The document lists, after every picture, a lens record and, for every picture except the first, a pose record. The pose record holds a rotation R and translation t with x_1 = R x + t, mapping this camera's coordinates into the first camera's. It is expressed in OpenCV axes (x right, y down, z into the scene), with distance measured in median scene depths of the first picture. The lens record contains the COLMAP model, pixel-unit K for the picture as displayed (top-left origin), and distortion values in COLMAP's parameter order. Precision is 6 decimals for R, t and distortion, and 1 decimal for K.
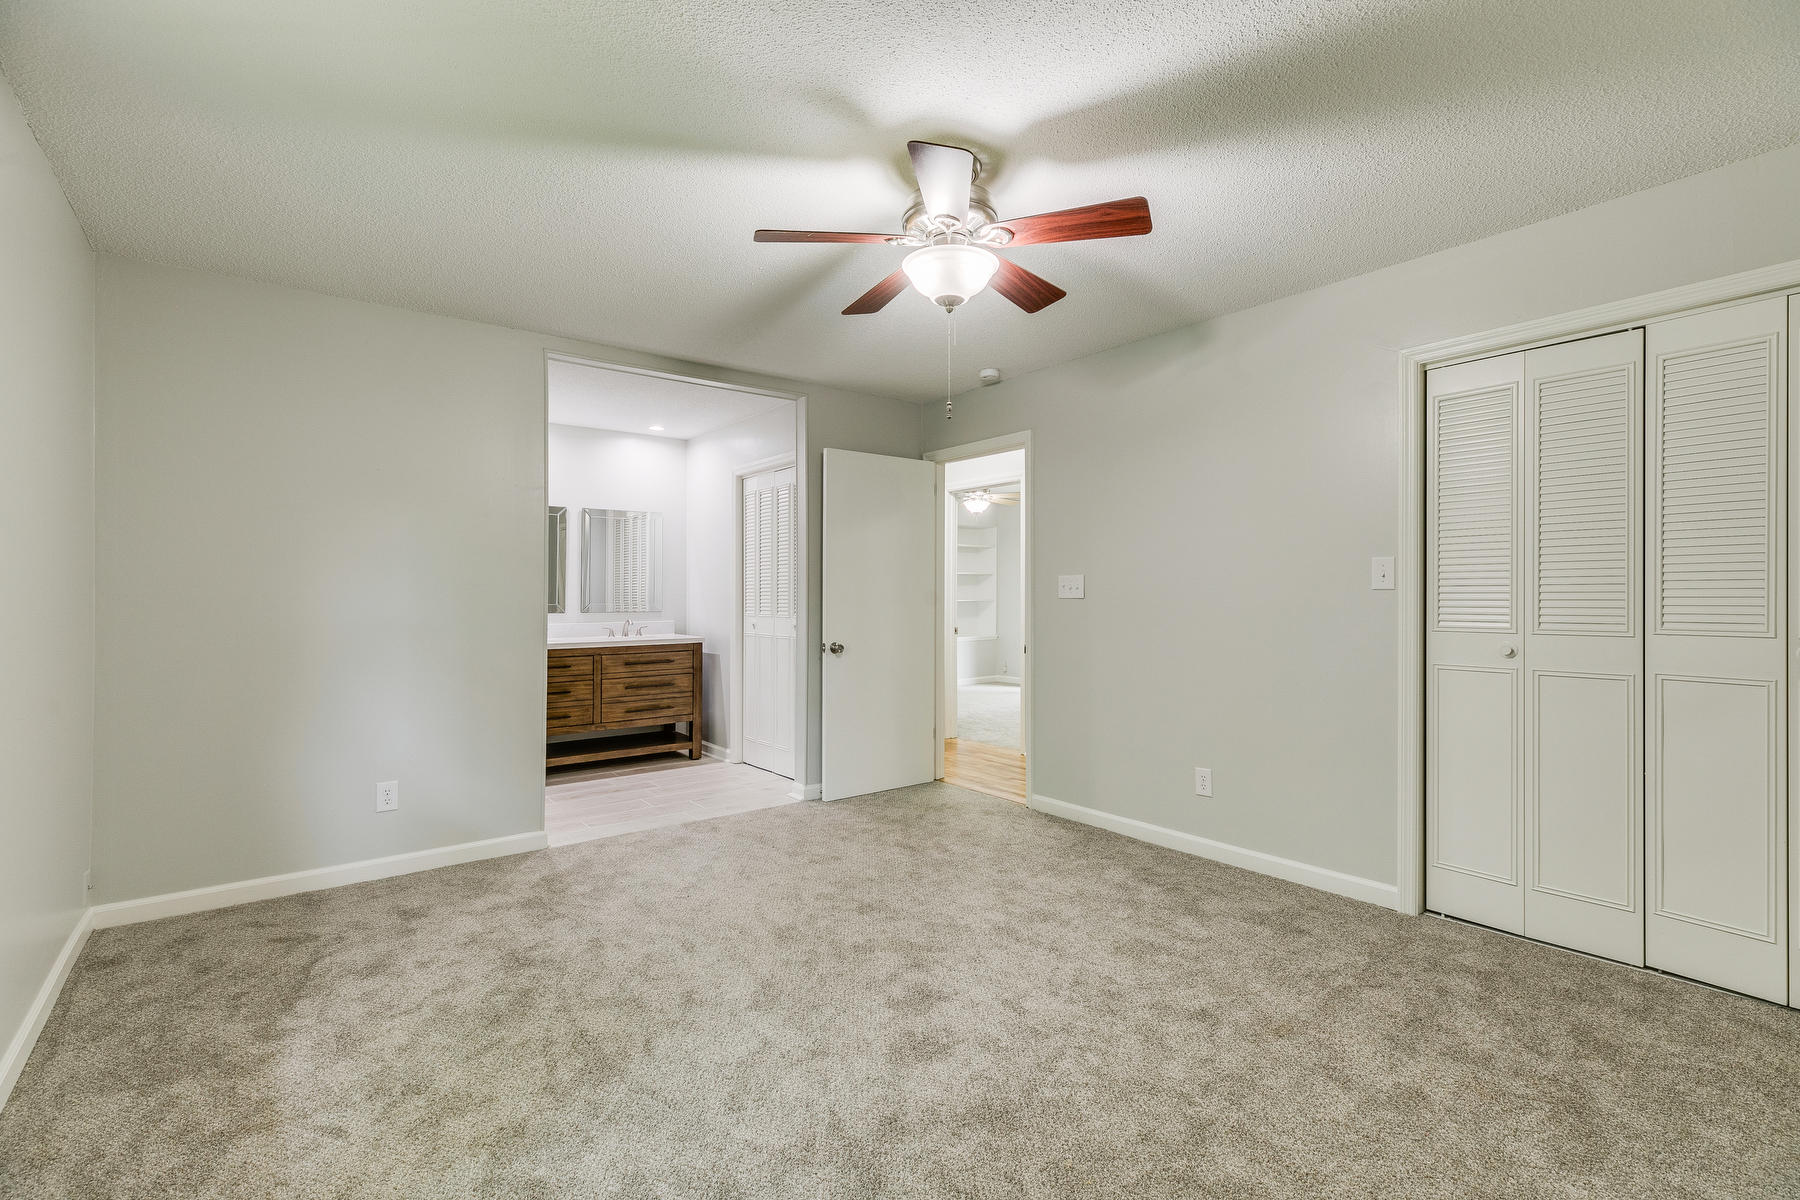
lens RADIAL K [[809.5, 0, 900.0], [0, 809.5, 600.0], [0, 0, 1]] dist [0.002770, 0.000161]
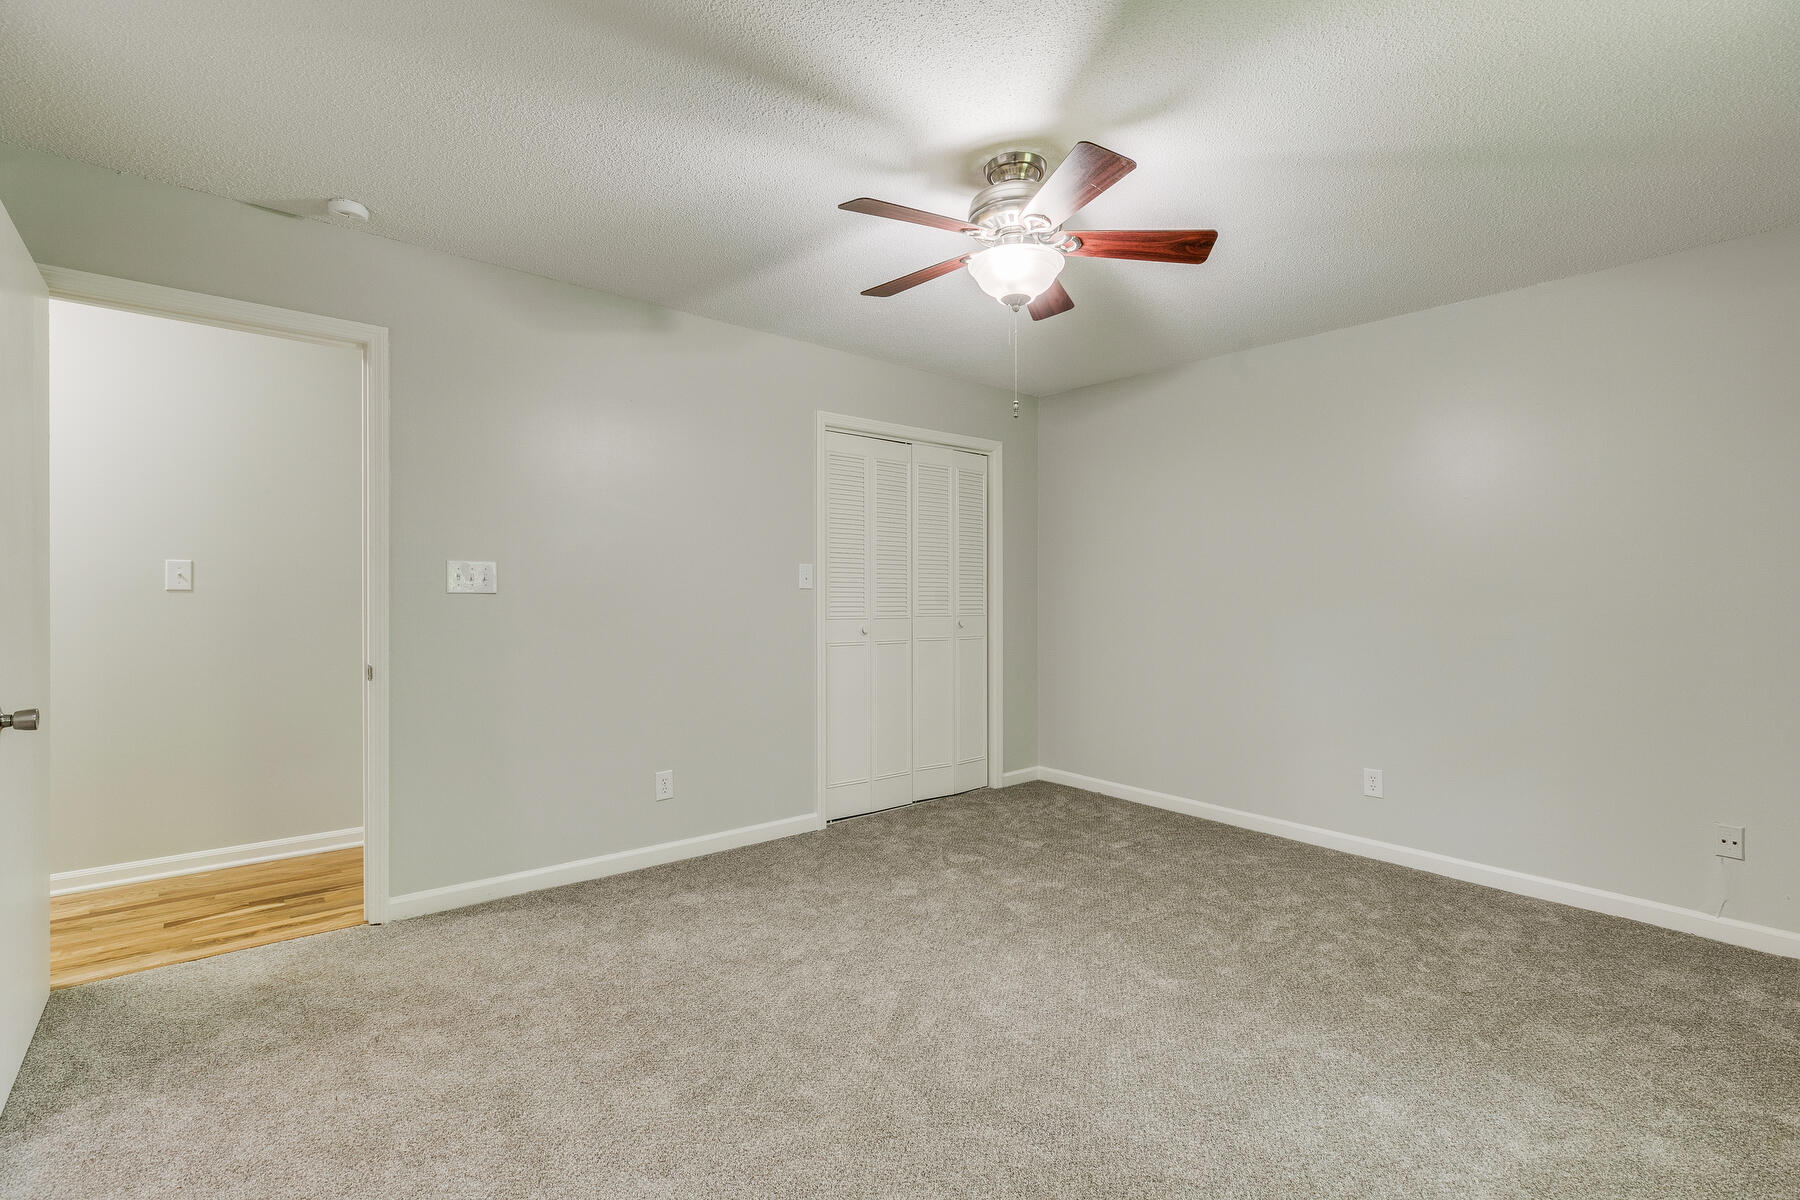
lens RADIAL K [[809.5, 0, 900.0], [0, 809.5, 600.0], [0, 0, 1]] dist [0.002770, 0.000161]
pose [[-0.033854, -0.002433, 0.999424, -0.634461], [-0.004212, 0.999989, 0.002292, 0.000972], [-0.999418, -0.004132, -0.033864, 0.802119]]
